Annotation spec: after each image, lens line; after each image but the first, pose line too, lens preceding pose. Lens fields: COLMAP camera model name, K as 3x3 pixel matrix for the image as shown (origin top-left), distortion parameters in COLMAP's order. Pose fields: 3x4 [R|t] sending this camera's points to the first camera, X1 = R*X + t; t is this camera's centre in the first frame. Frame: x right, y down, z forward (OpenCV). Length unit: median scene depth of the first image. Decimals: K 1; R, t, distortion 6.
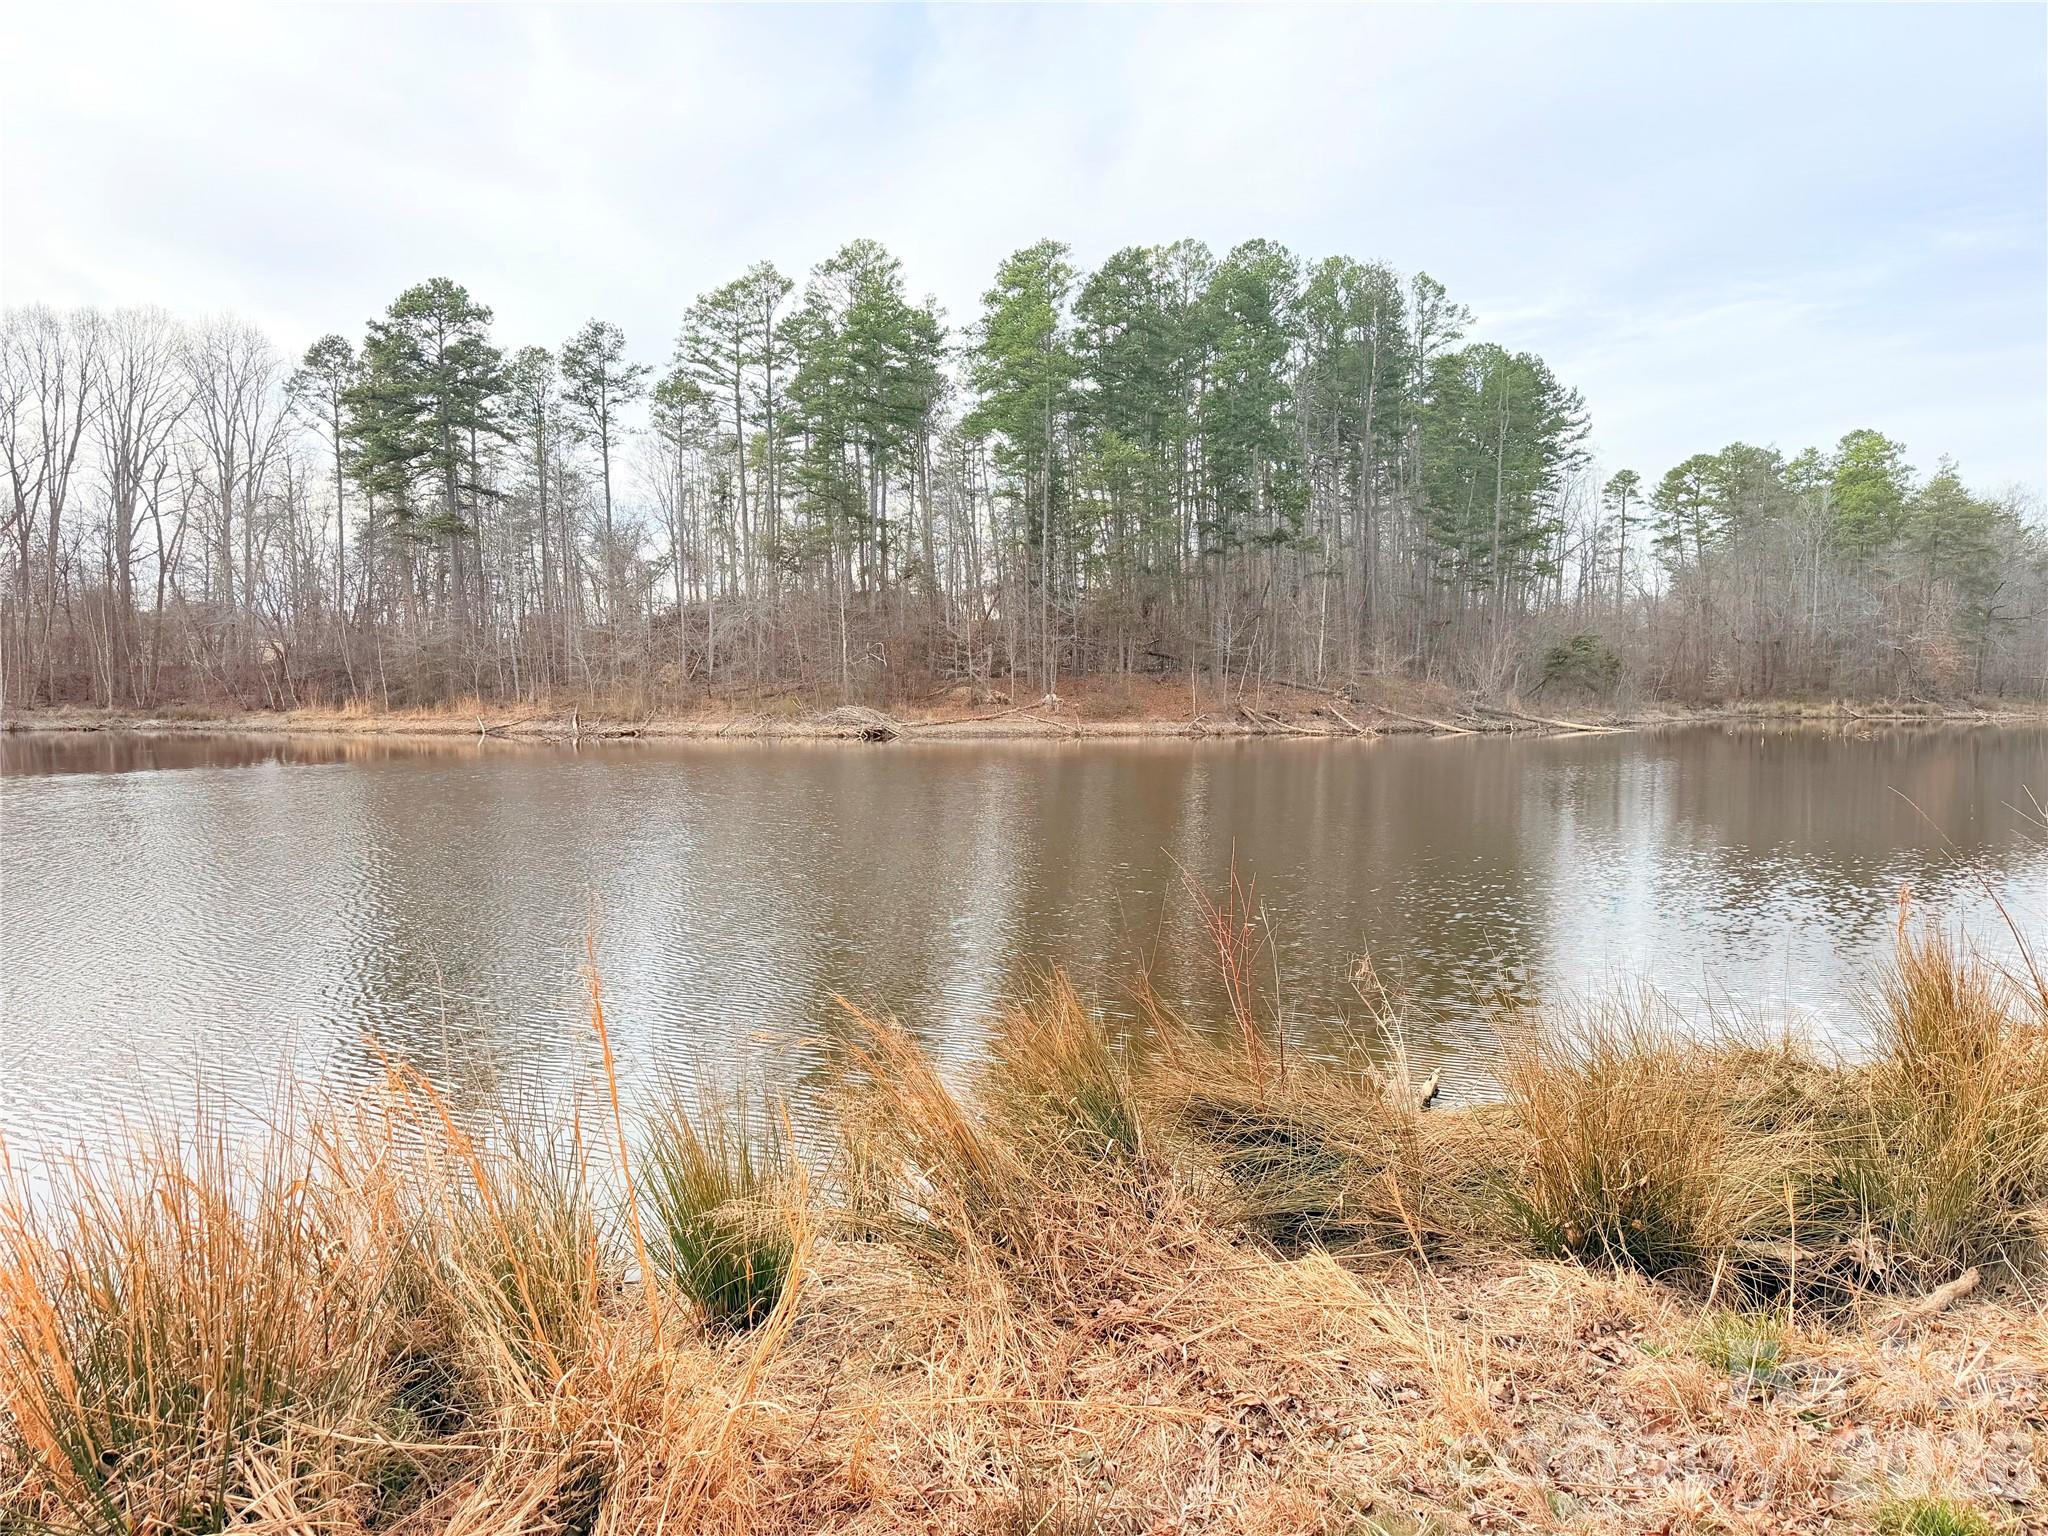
lens RADIAL K [[1427.5, 0, 1018.6], [0, 1427.5, 760.2], [0, 0, 1]] dist [0.053202, -0.076095]
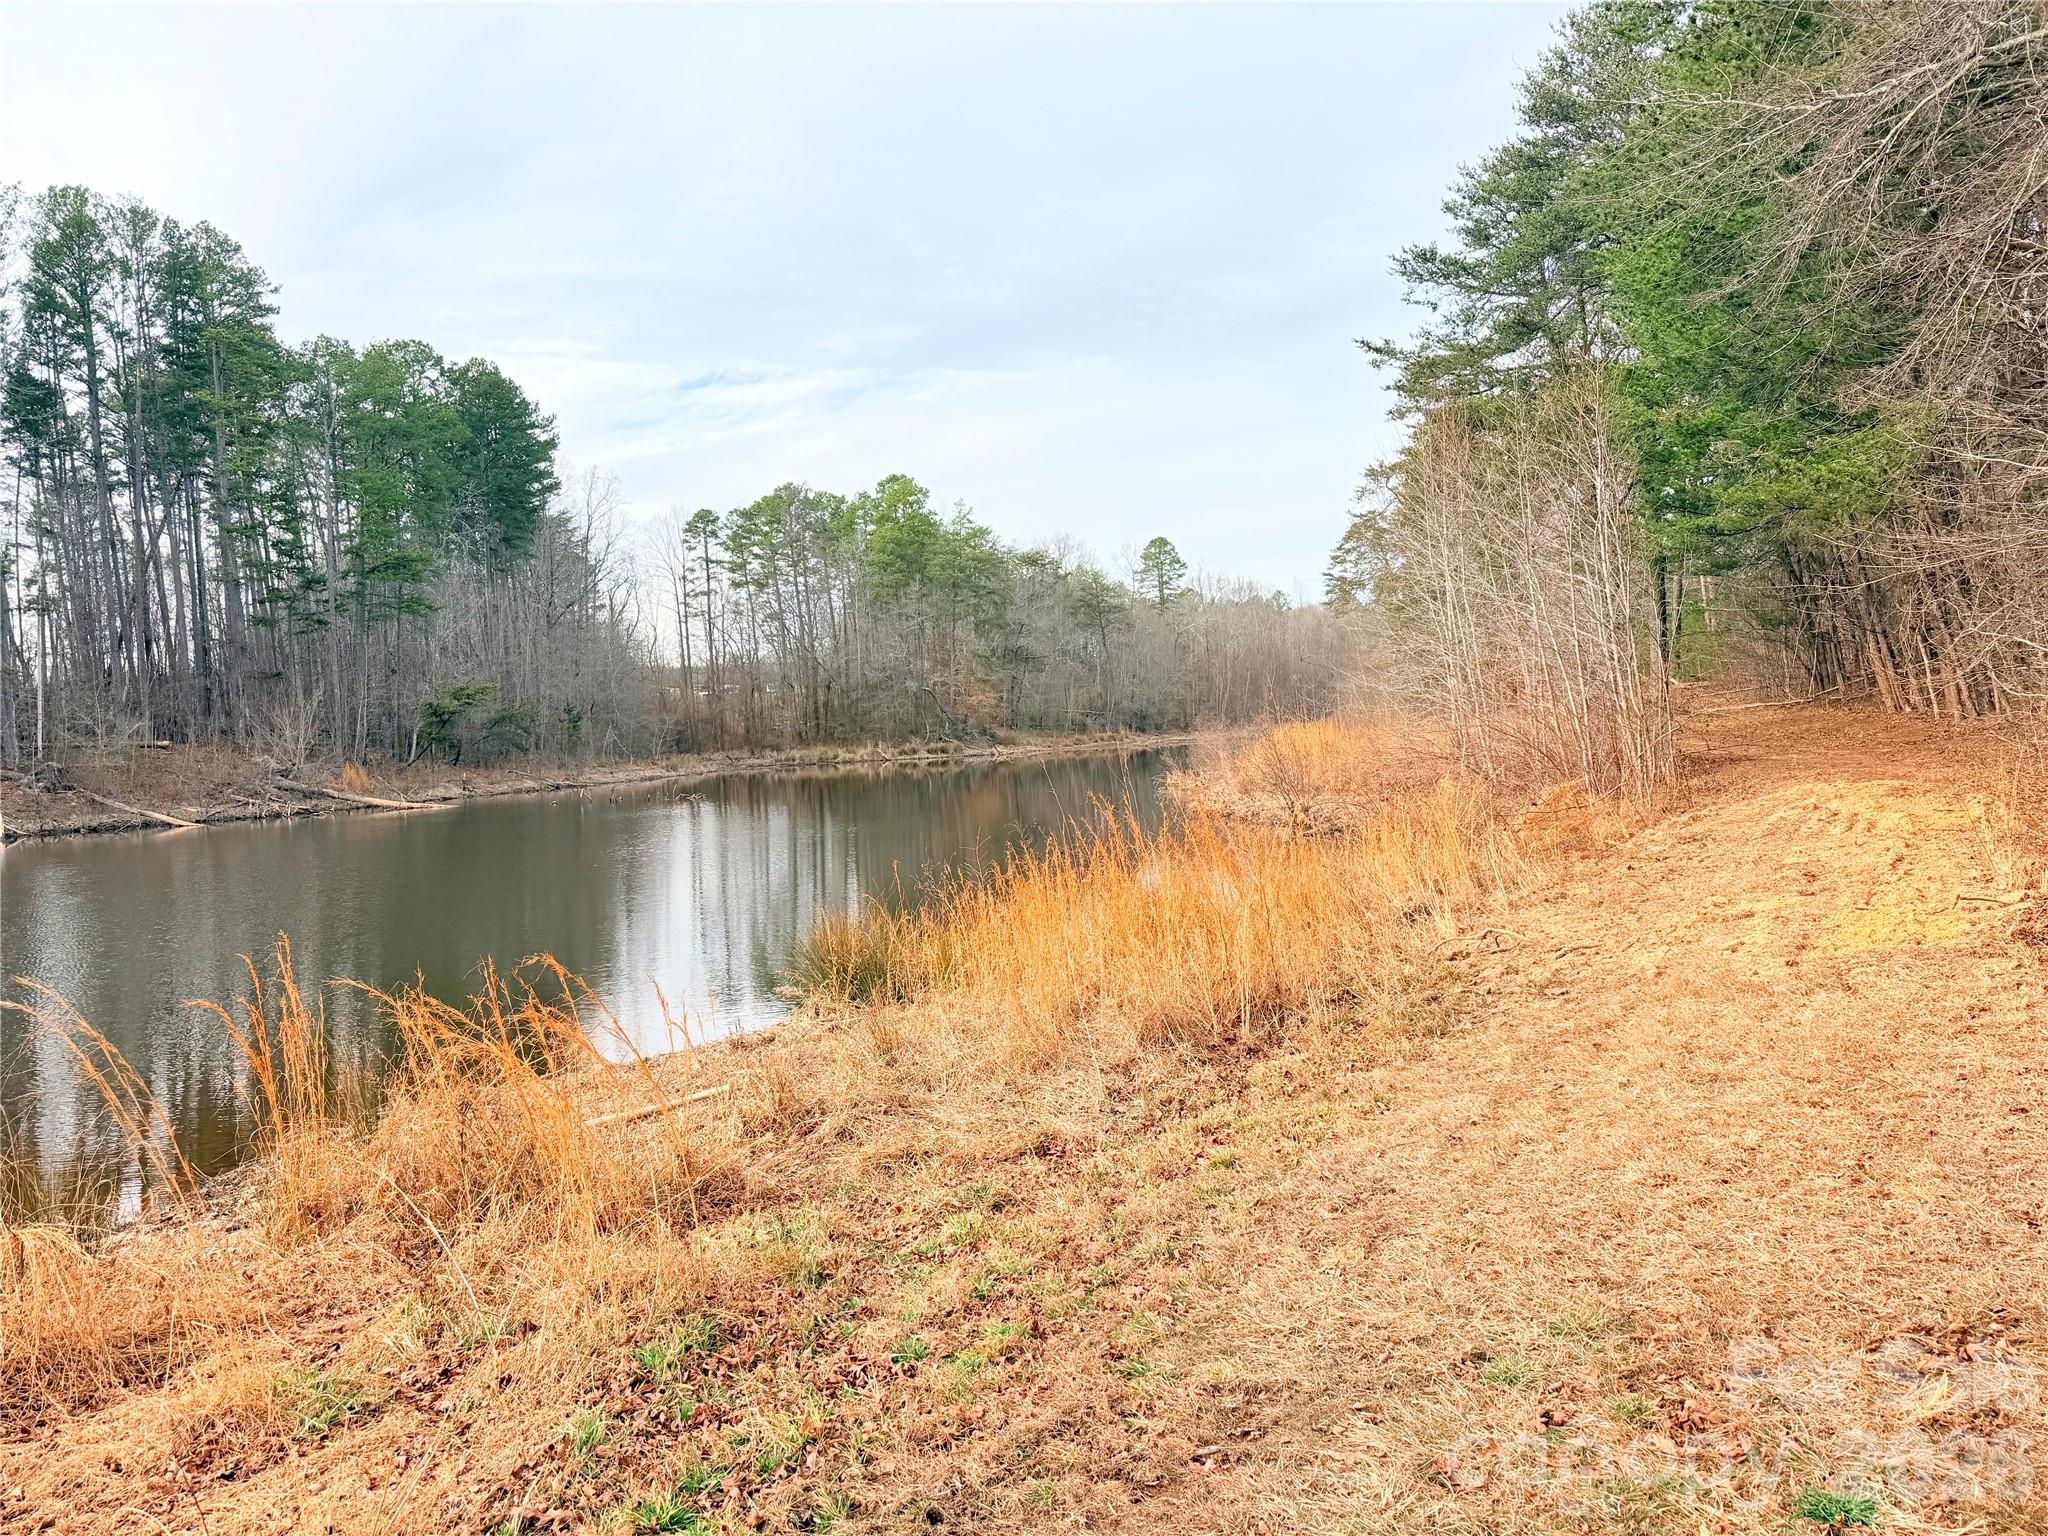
lens RADIAL K [[1427.5, 0, 1025.7], [0, 1427.5, 769.1], [0, 0, 1]] dist [0.053202, -0.076095]
pose [[0.877137, -0.056022, 0.476962, 0.266571], [0.069077, 0.997563, -0.009864, -0.009207], [-0.475247, 0.041599, 0.878869, 0.122301]]
